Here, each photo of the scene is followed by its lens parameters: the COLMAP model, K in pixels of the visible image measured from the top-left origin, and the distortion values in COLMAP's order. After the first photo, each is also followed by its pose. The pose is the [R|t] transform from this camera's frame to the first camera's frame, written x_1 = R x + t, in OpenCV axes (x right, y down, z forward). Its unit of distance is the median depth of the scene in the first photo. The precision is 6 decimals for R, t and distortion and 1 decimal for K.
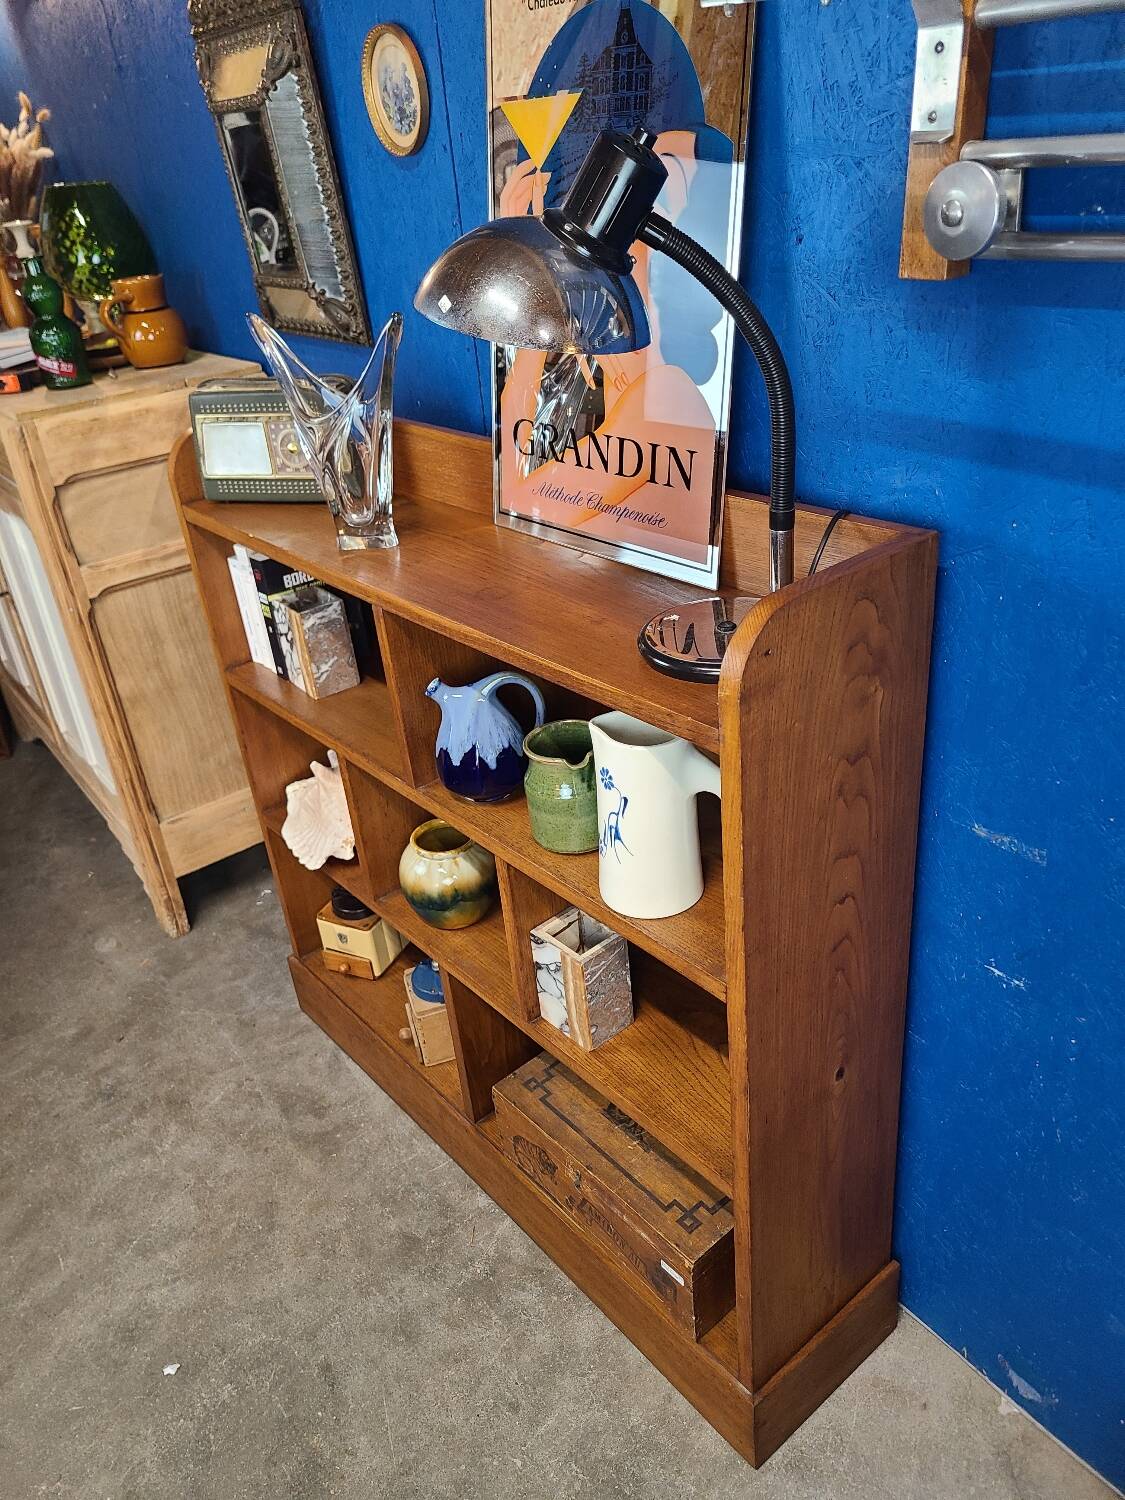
lens RADIAL K [[1126.2, 0, 562.0], [0, 1126.2, 746.4], [0, 0, 1]] dist [0.056170, -0.047519]
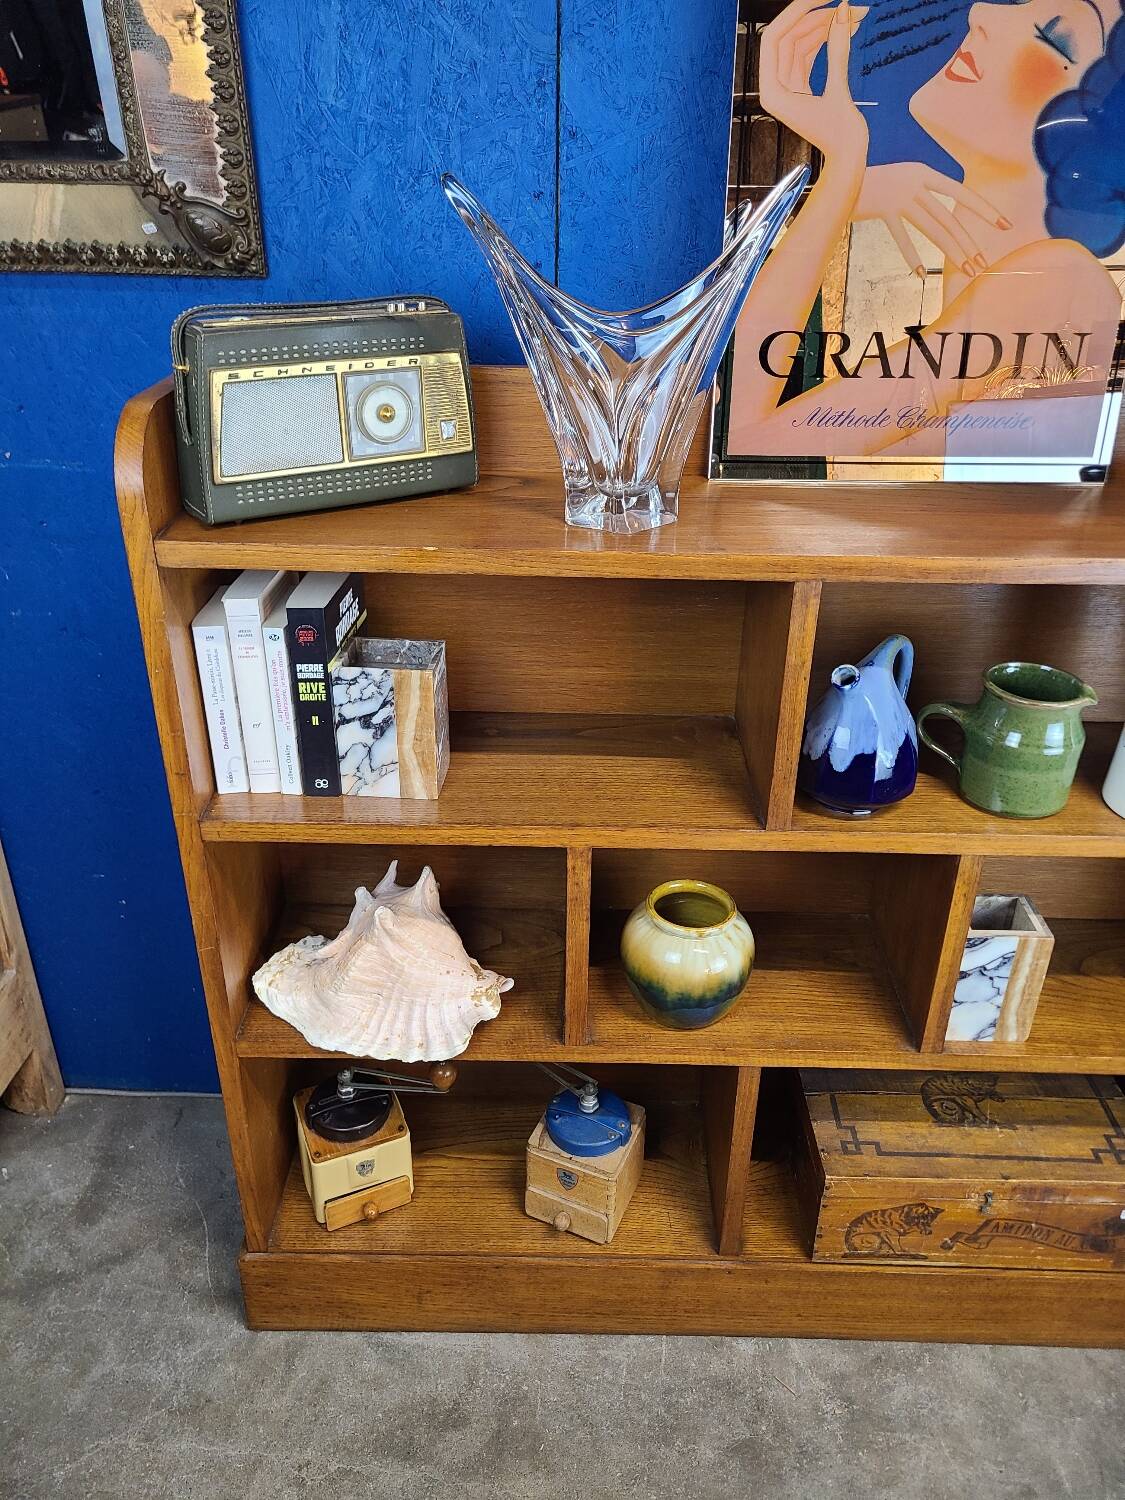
lens RADIAL K [[1125.9, 0, 566.0], [0, 1125.9, 743.6], [0, 0, 1]] dist [0.053984, -0.037054]
pose [[0.646699, -0.267639, 0.714248, -0.651580], [0.301685, 0.949809, 0.082754, -0.107588], [-0.700548, 0.161961, 0.694983, 0.508800]]
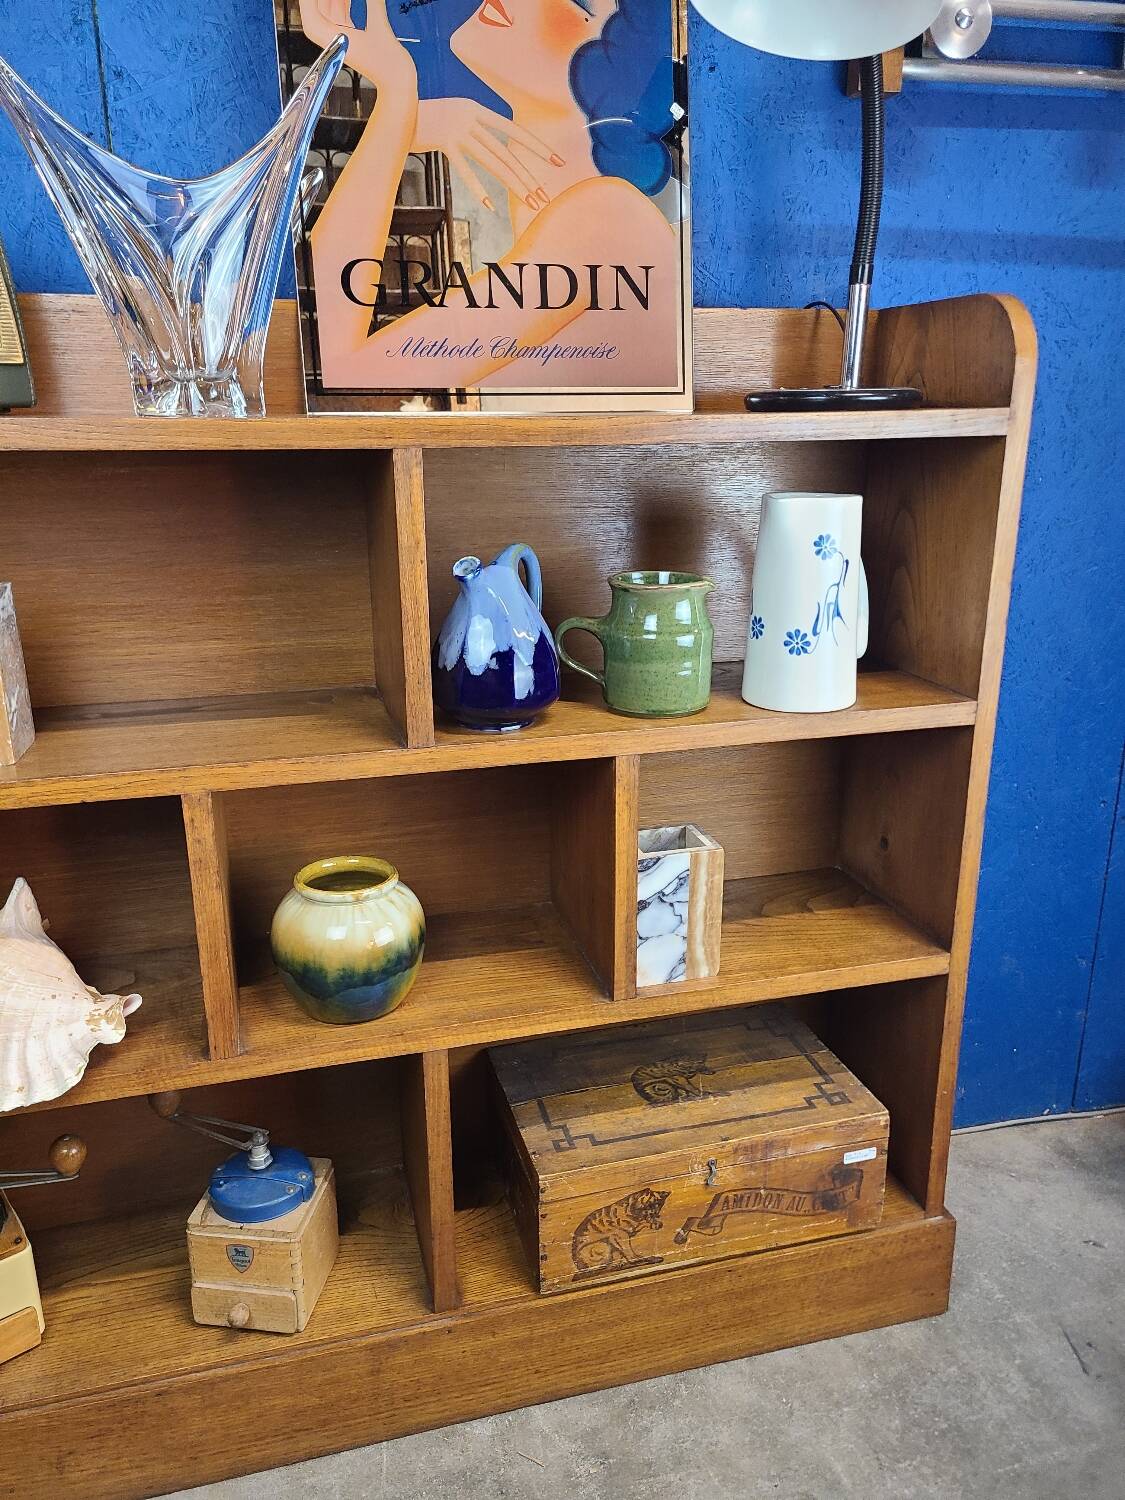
lens RADIAL K [[1120.7, 0, 558.4], [0, 1120.7, 757.9], [0, 0, 1]] dist [0.055747, -0.042150]
pose [[0.419513, -0.184415, 0.888819, -0.615977], [0.409906, 0.912118, -0.004222, 0.068458], [-0.809930, 0.366104, 0.458238, 0.557107]]
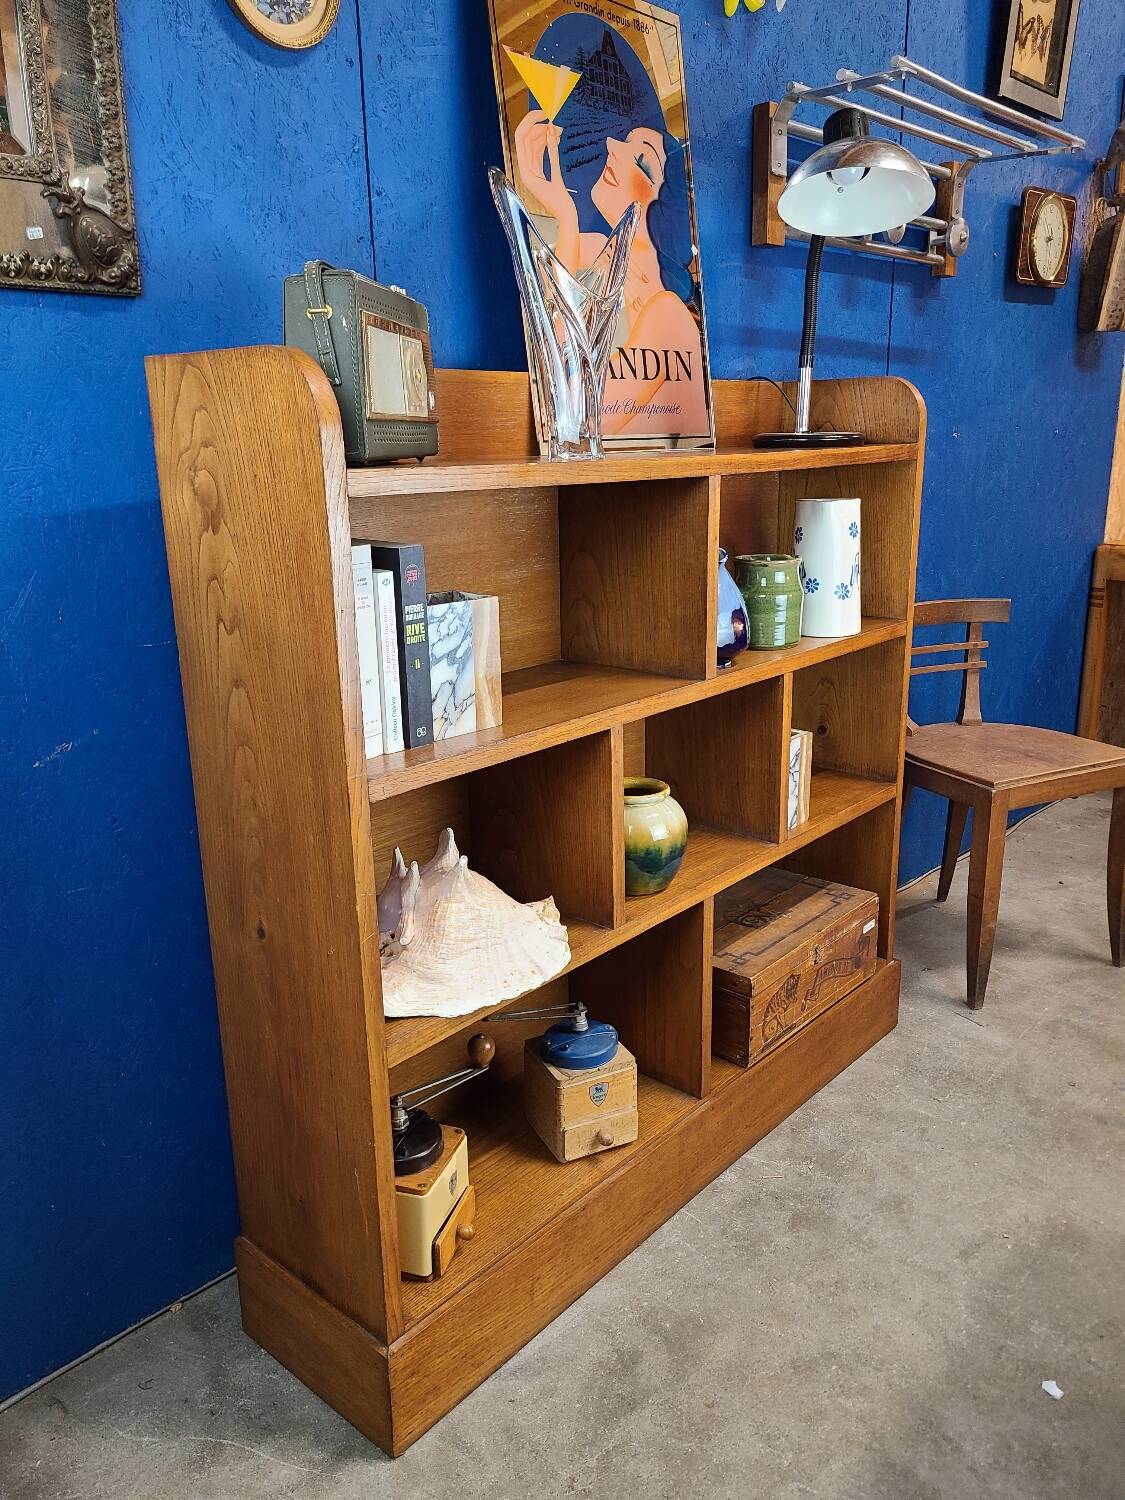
lens RADIAL K [[1122.9, 0, 562.2], [0, 1122.9, 746.3], [0, 0, 1]] dist [0.057253, -0.045620]
pose [[-0.141488, -0.171122, 0.975038, -0.955904], [0.506167, 0.833953, 0.219811, -0.173495], [-0.850750, 0.524633, -0.031378, 1.037201]]
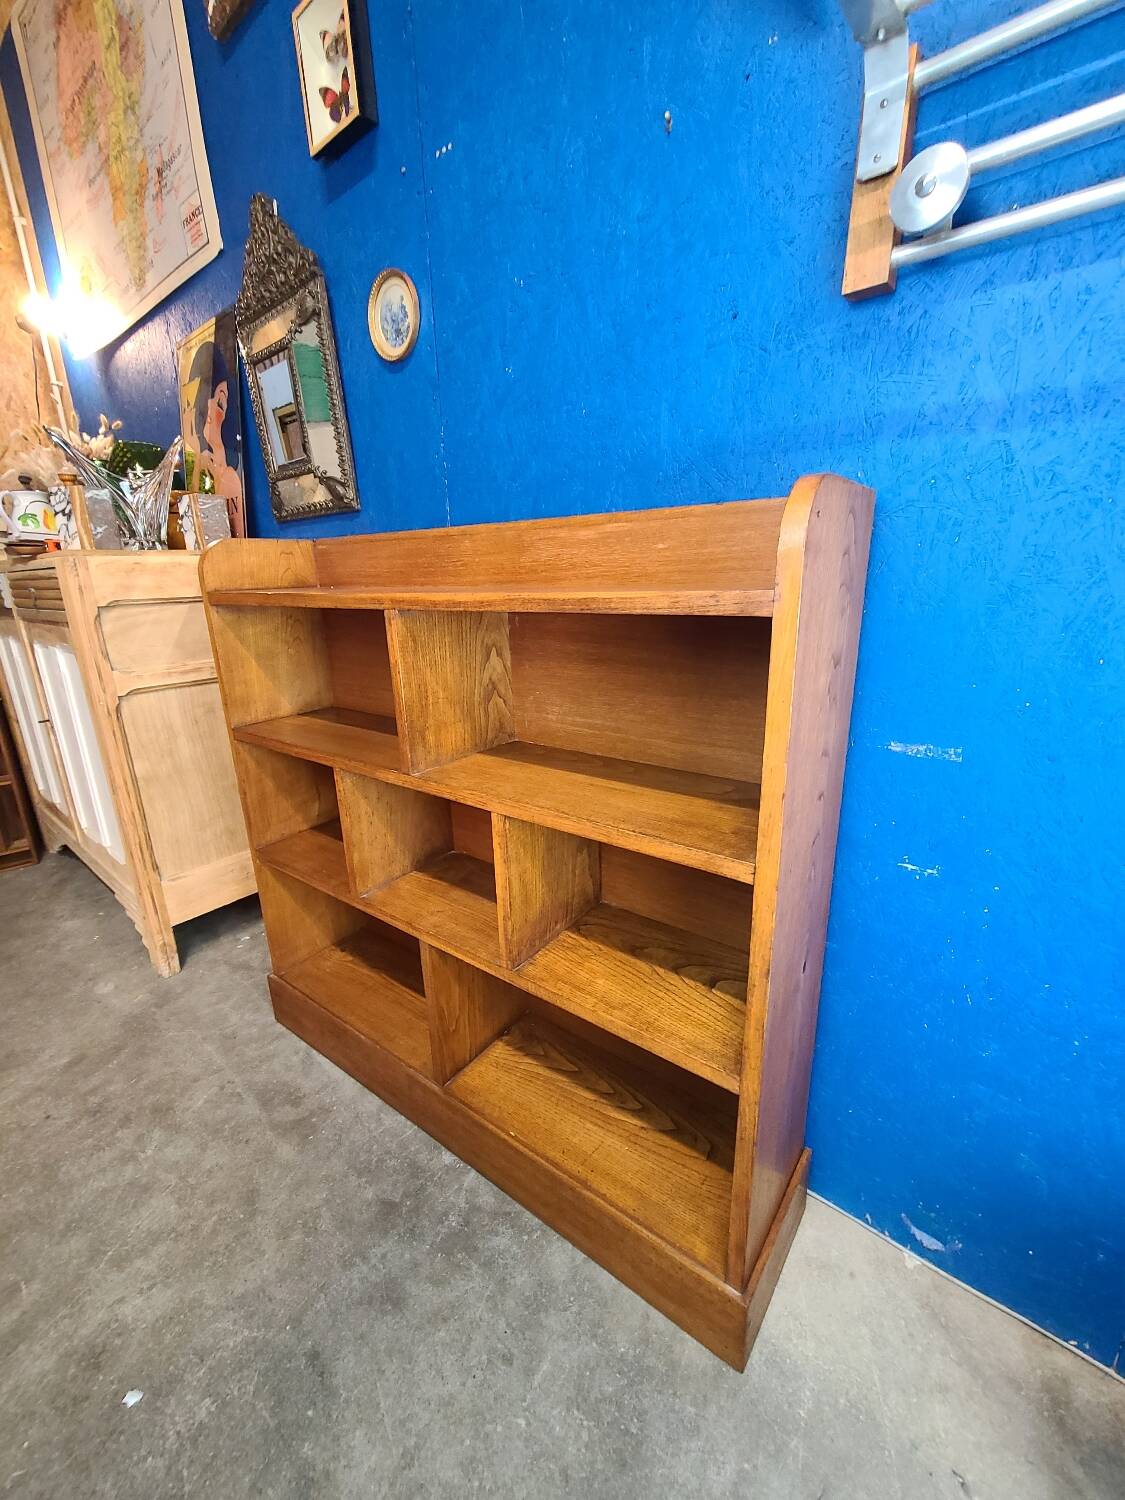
lens RADIAL K [[609.8, 0, 558.6], [0, 609.8, 751.4], [0, 0, 1]] dist [-0.001246, -0.000325]
pose [[0.971592, -0.003044, 0.236641, -0.115525], [0.056439, 0.974046, -0.219199, 0.144726], [-0.229832, 0.226328, 0.946548, 0.300901]]
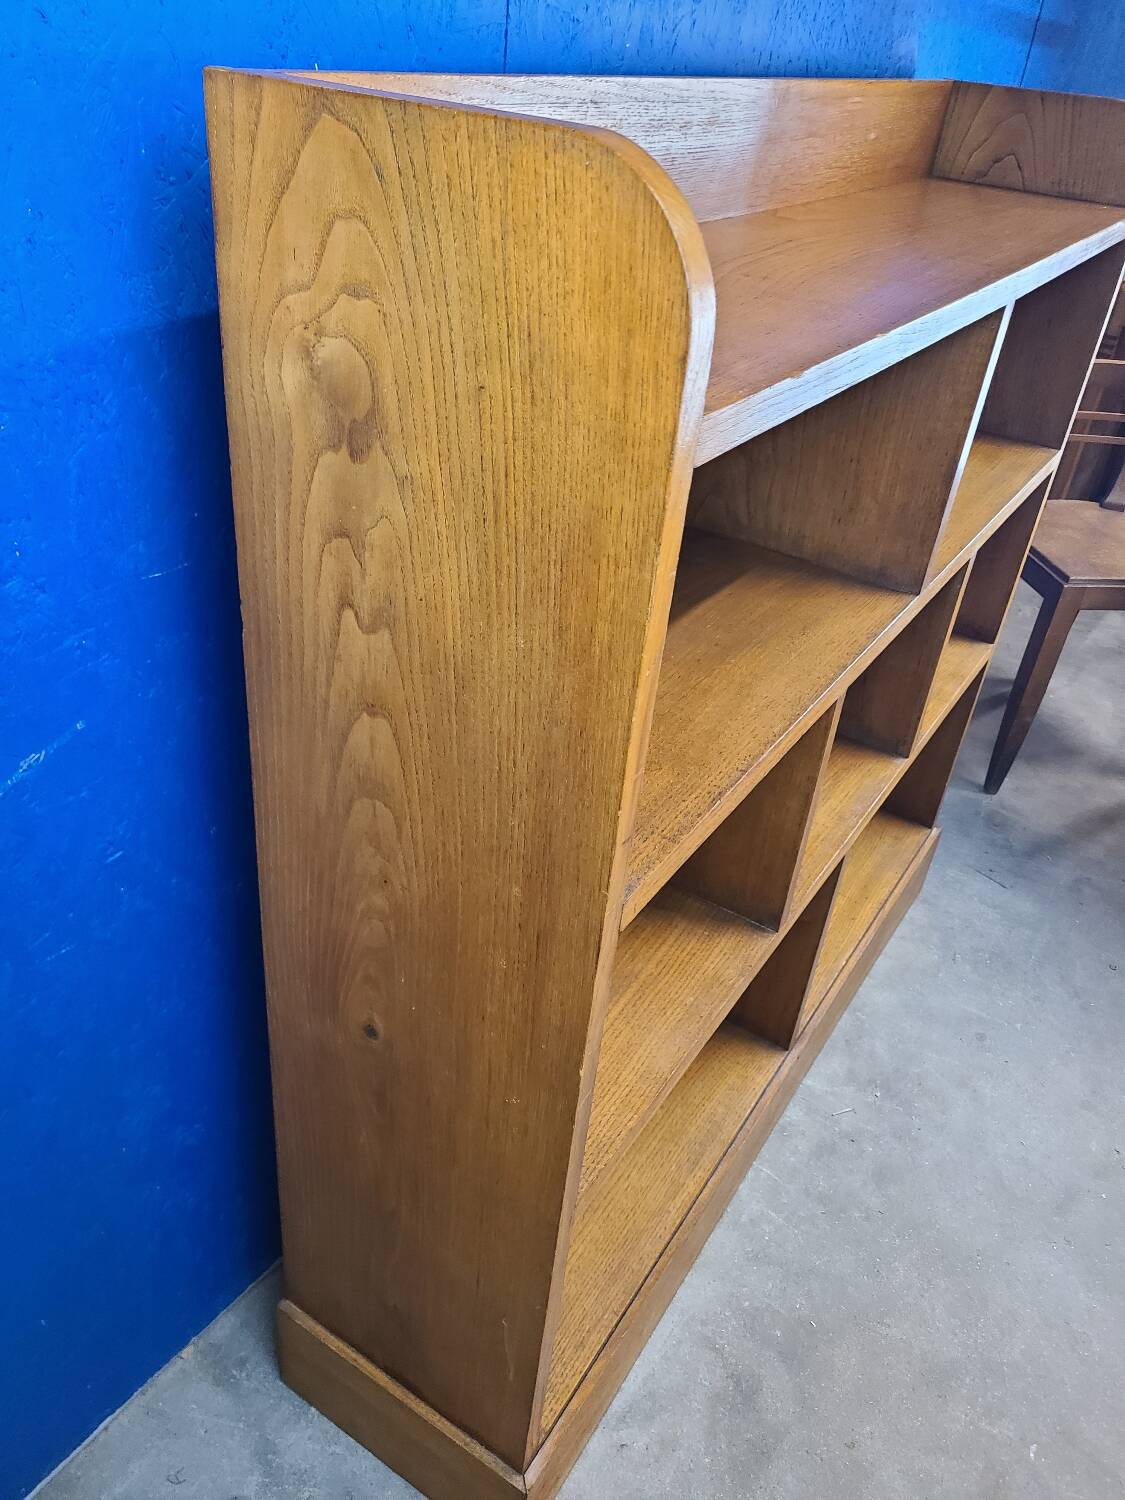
lens RADIAL K [[1140.1, 0, 551.4], [0, 1140.1, 749.4], [0, 0, 1]] dist [0.042718, -0.034878]
pose [[-0.298330, -0.467728, 0.832004, -0.625775], [0.405673, 0.726907, 0.554107, -0.340073], [-0.863961, 0.502828, -0.027114, 1.124671]]
